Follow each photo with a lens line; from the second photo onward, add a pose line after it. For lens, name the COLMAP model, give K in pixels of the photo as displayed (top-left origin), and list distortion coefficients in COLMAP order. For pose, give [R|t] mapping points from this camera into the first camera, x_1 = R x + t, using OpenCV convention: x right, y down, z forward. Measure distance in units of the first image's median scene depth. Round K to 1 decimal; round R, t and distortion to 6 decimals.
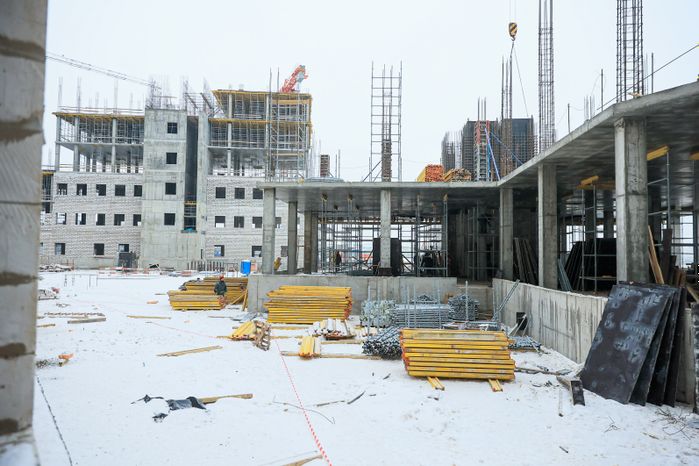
lens RADIAL K [[473.3, 0, 350.5], [0, 473.3, 232.3], [0, 0, 1]] dist [-0.000604, 0.001710]
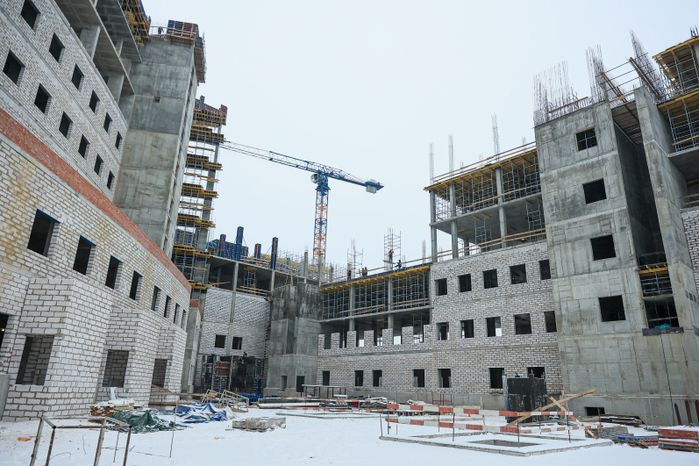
lens RADIAL K [[473.3, 0, 350.2], [0, 473.3, 231.9], [0, 0, 1]] dist [-0.000604, 0.001710]
pose [[0.629021, -0.246867, -0.737149, -0.172054], [0.012799, 0.951399, -0.307696, 0.041037], [0.777283, 0.184113, 0.601610, 0.479352]]
